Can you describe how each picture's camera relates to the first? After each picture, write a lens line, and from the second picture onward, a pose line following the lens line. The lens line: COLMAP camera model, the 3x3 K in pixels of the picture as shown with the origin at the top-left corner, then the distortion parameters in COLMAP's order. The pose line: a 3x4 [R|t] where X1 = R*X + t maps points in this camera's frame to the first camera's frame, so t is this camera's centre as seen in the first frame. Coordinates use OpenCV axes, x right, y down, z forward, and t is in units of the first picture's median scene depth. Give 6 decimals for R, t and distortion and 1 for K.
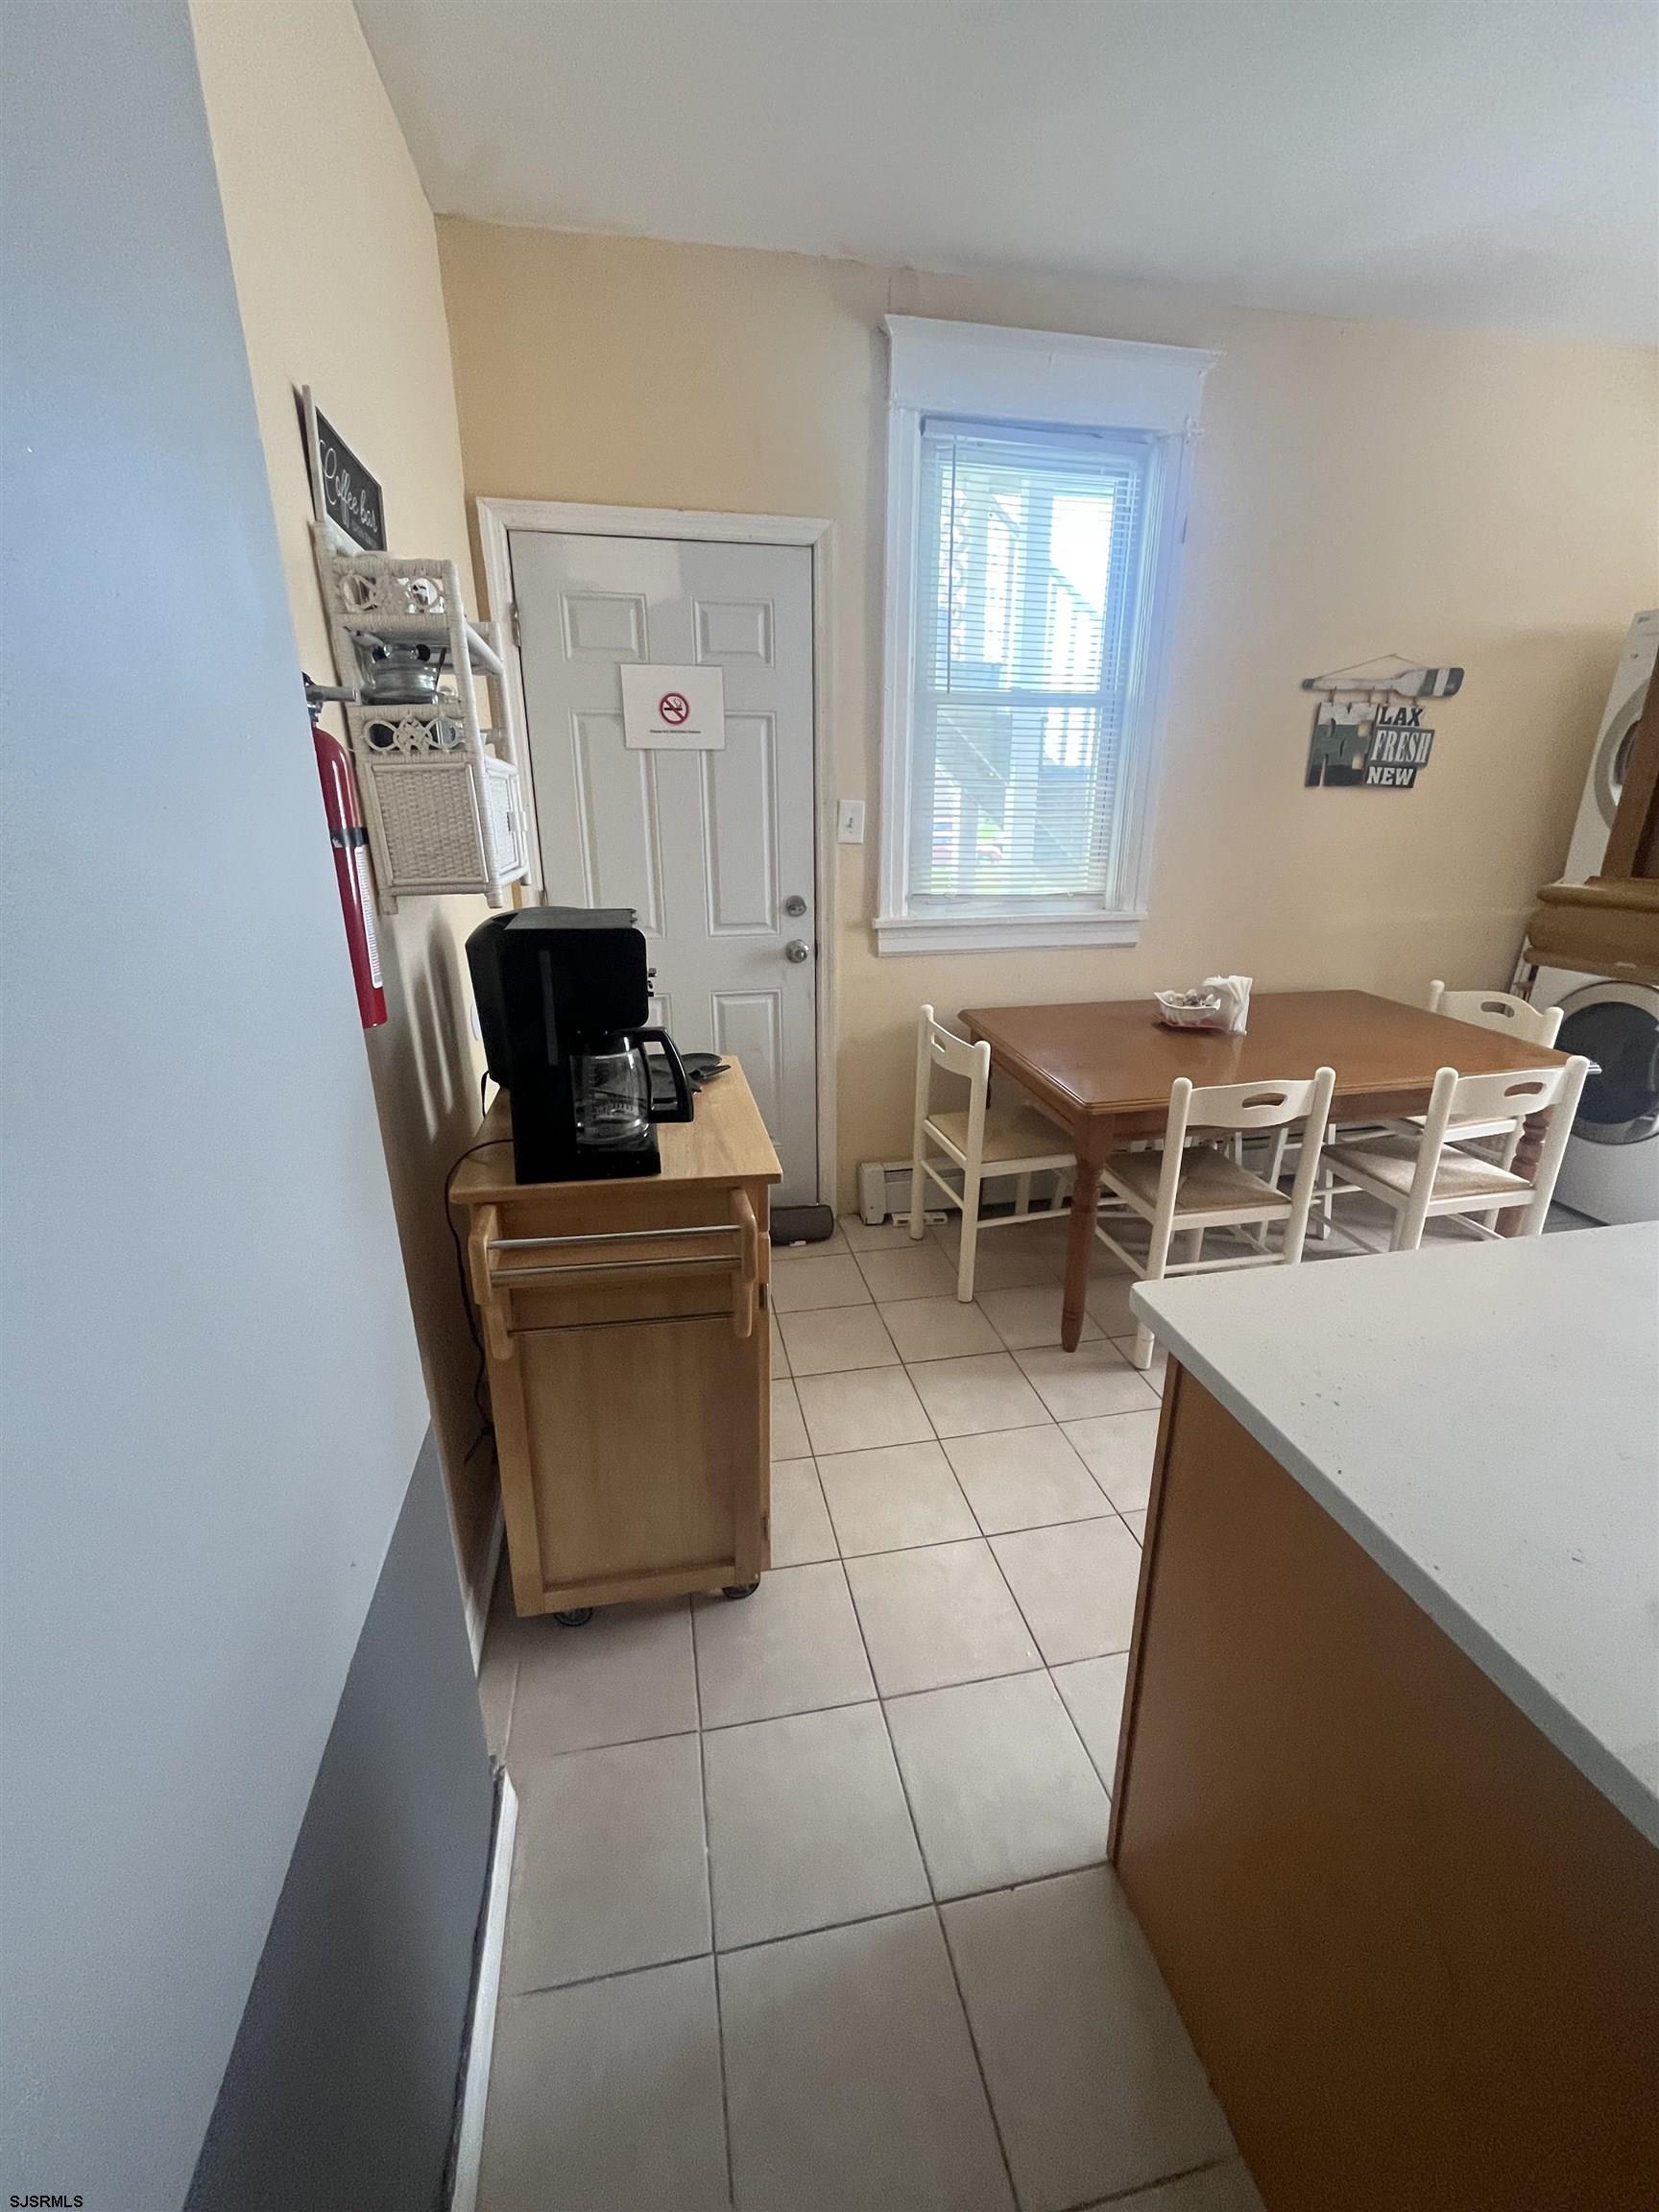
lens RADIAL K [[895.0, 0, 837.4], [0, 895.0, 1098.7], [0, 0, 1]] dist [-0.000536, 0.000306]
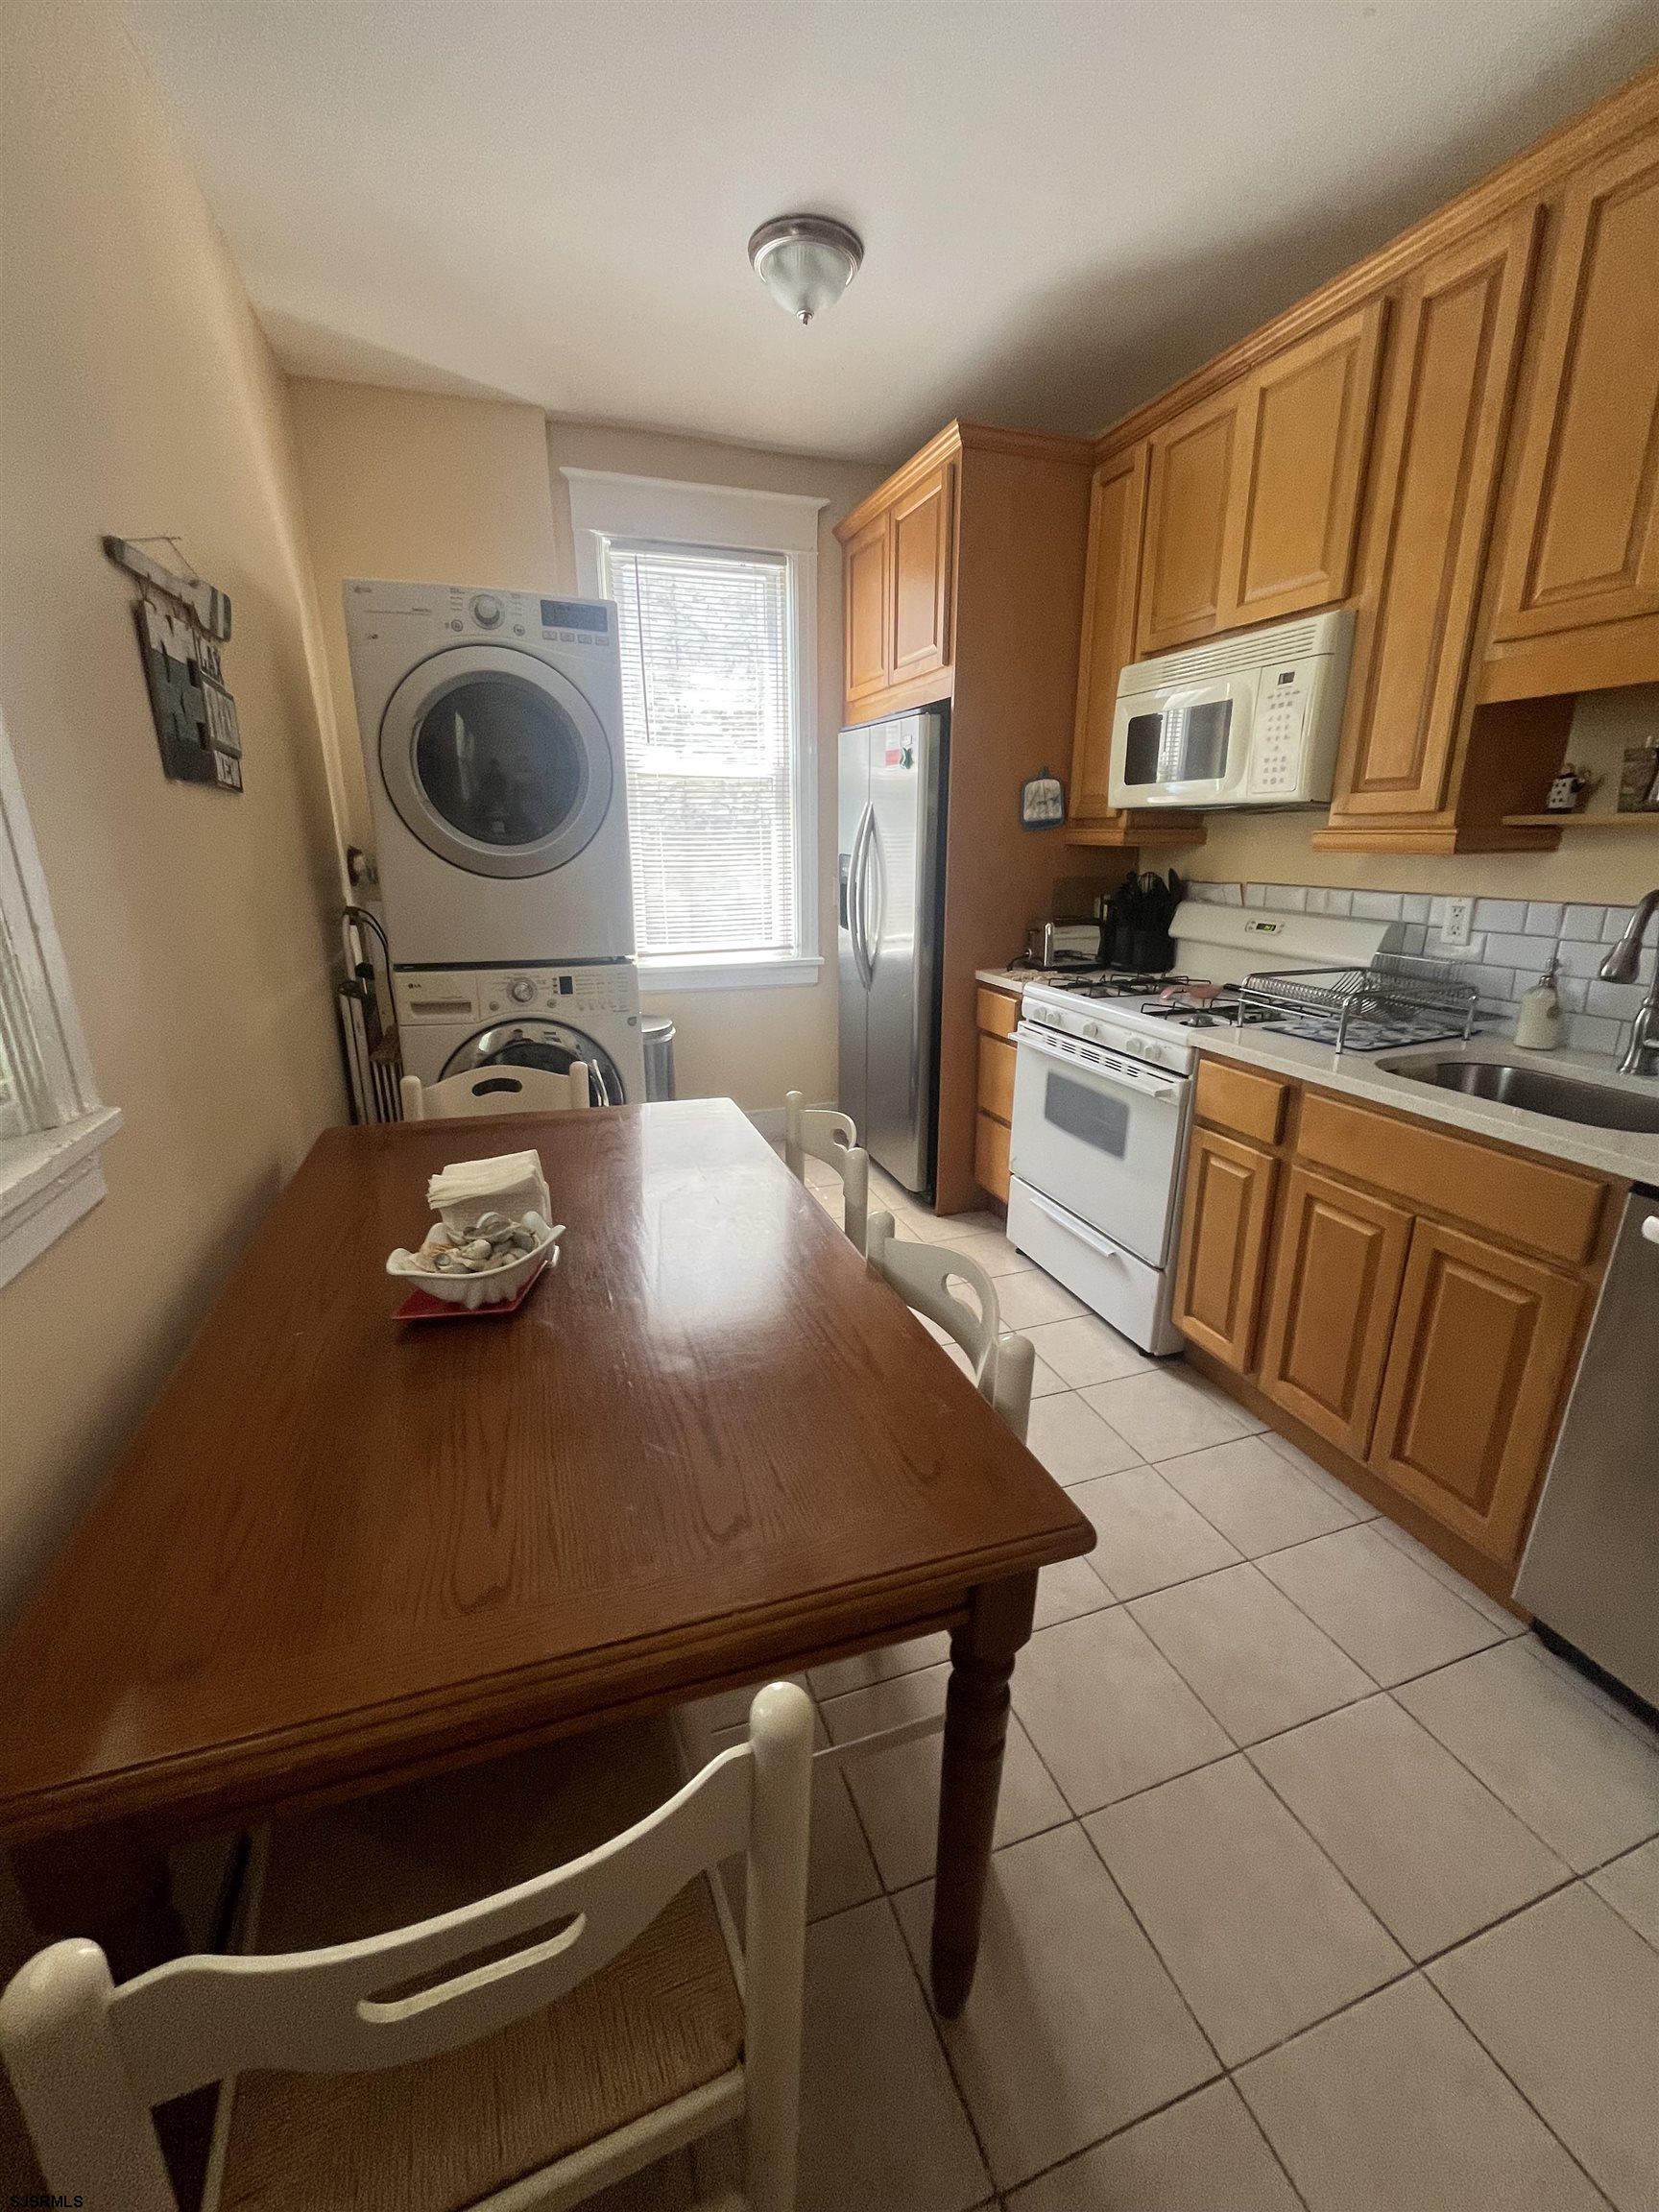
lens RADIAL K [[895.0, 0, 825.6], [0, 895.0, 1101.2], [0, 0, 1]] dist [-0.000536, 0.000306]
pose [[-0.133286, -0.280067, 0.950683, -0.028236], [0.317685, 0.896552, 0.308660, -0.233545], [-0.938782, 0.343157, -0.030524, 0.754989]]
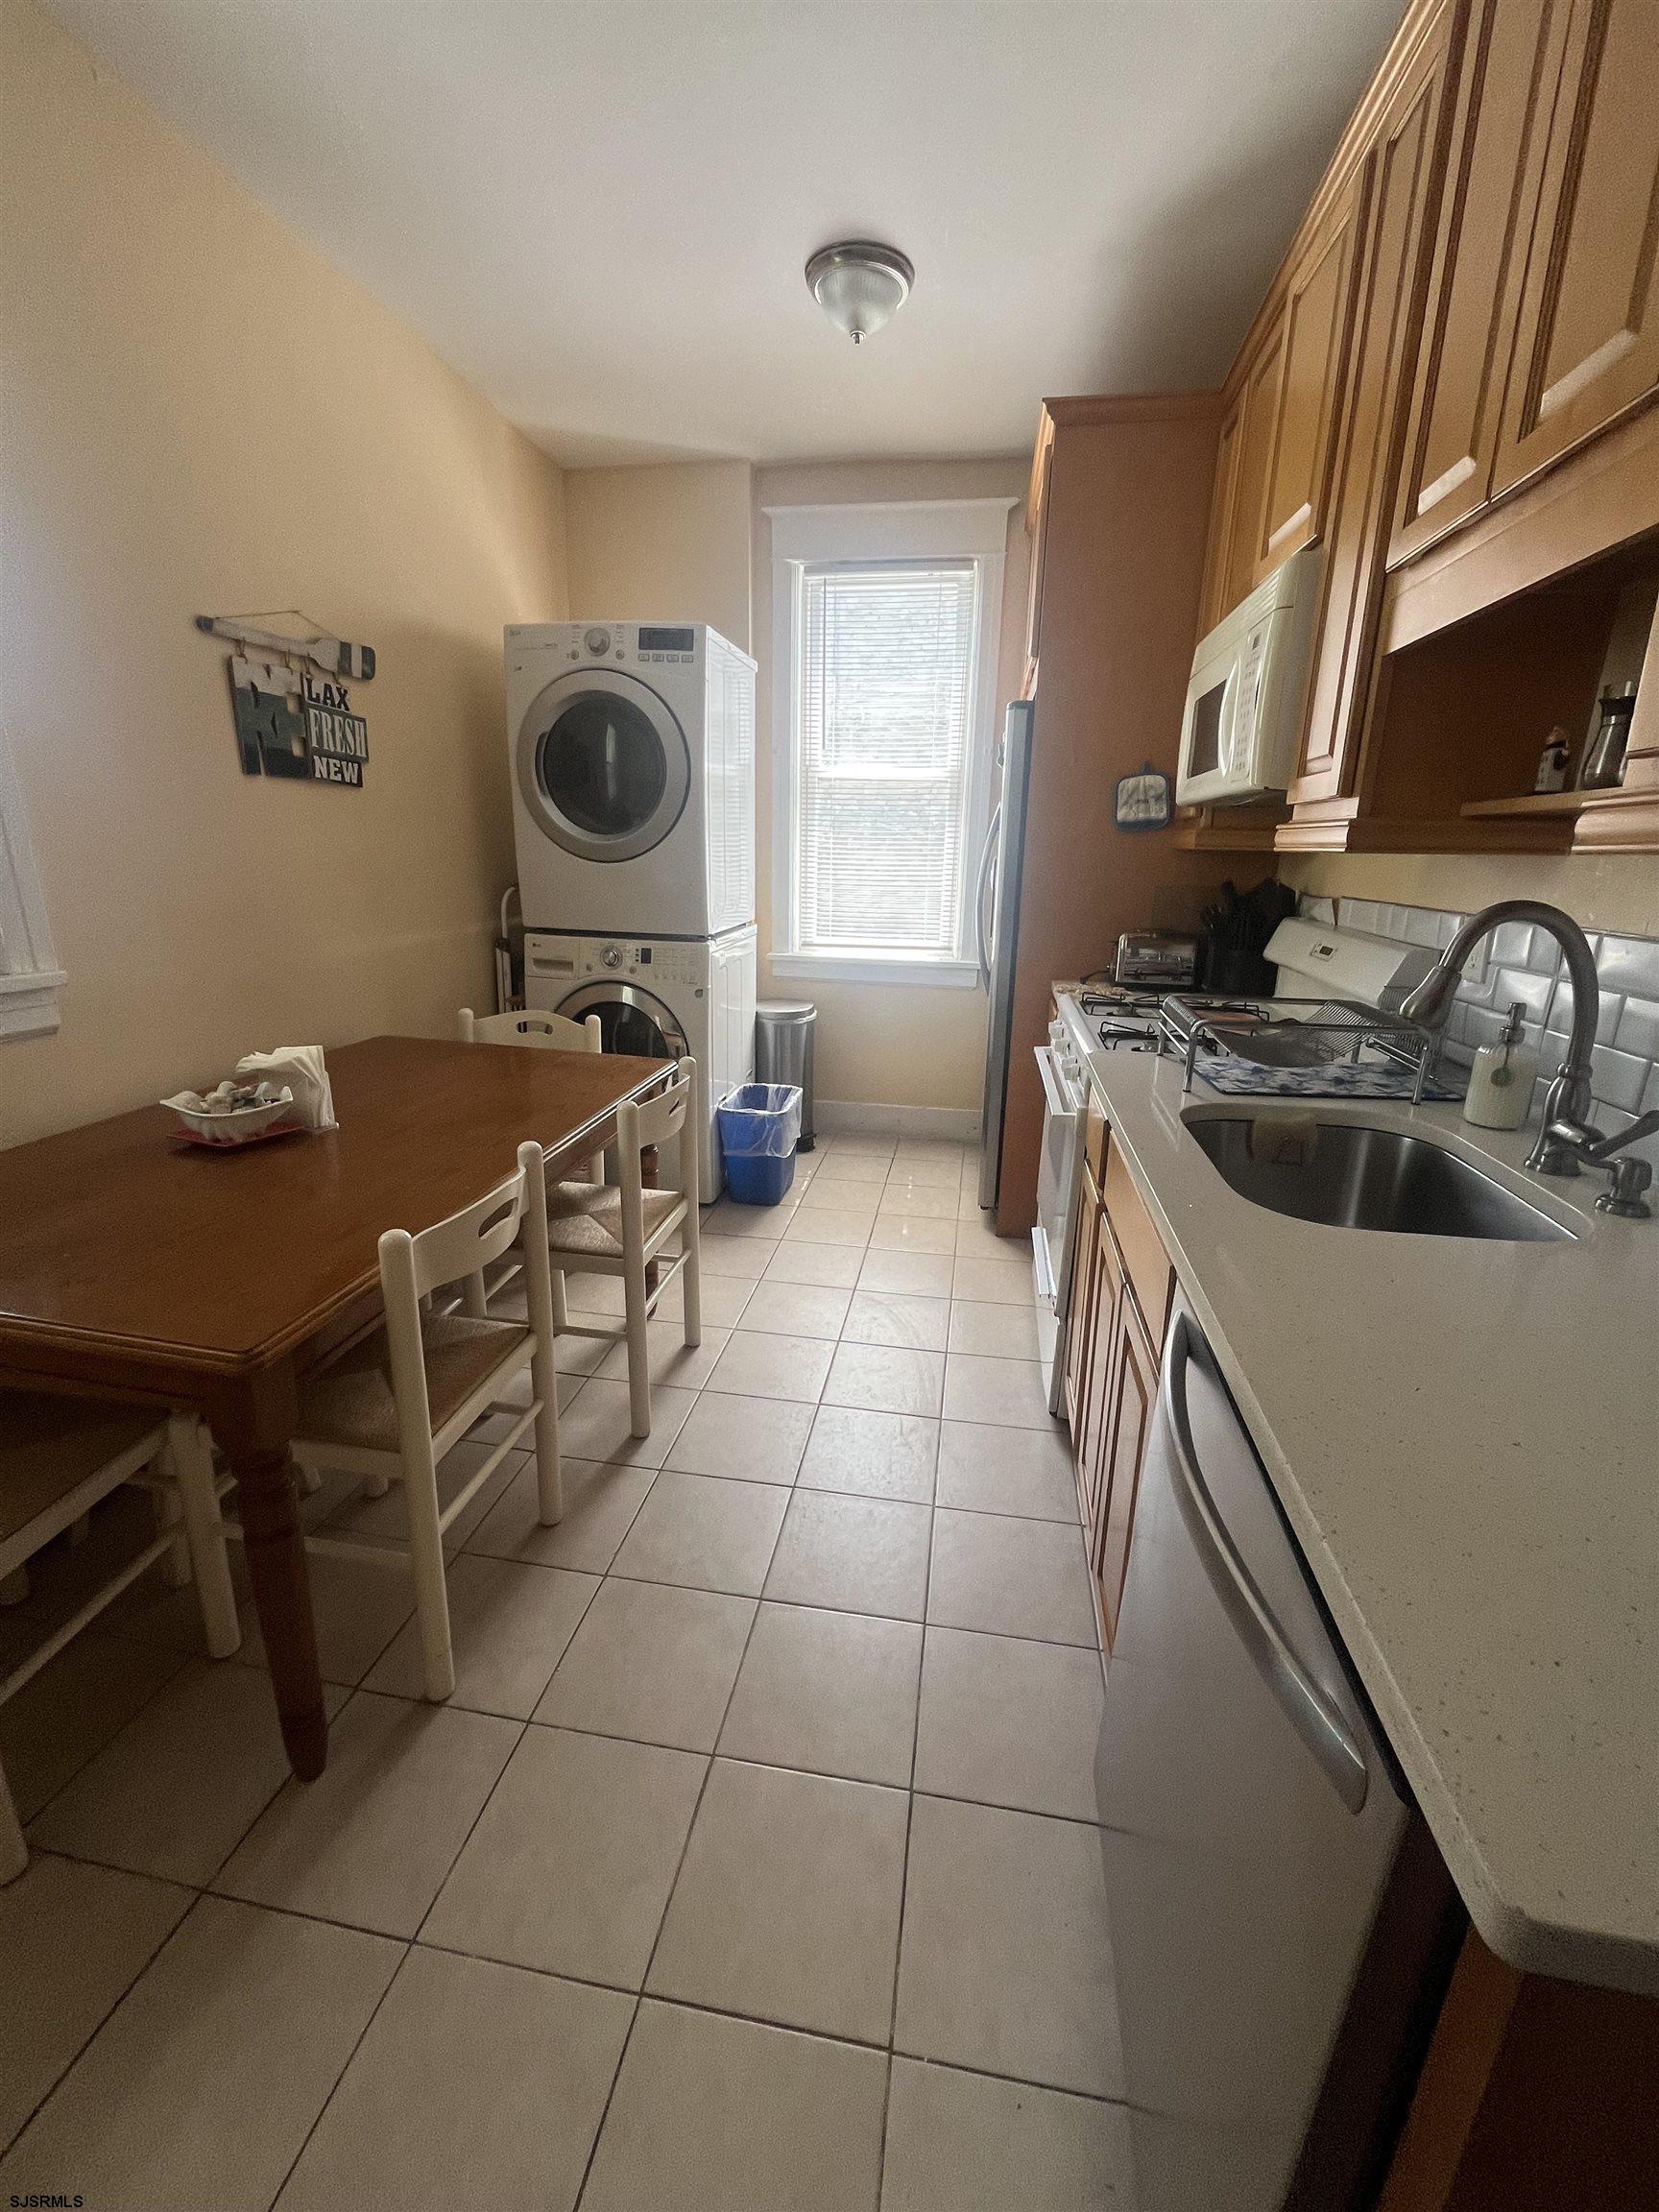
lens RADIAL K [[895.0, 0, 832.2], [0, 895.0, 1101.4], [0, 0, 1]] dist [-0.000536, 0.000306]
pose [[0.363733, -0.245353, 0.898610, -0.010596], [0.275720, 0.949818, 0.147731, -0.078482], [-0.889762, 0.194030, 0.413129, 0.345019]]
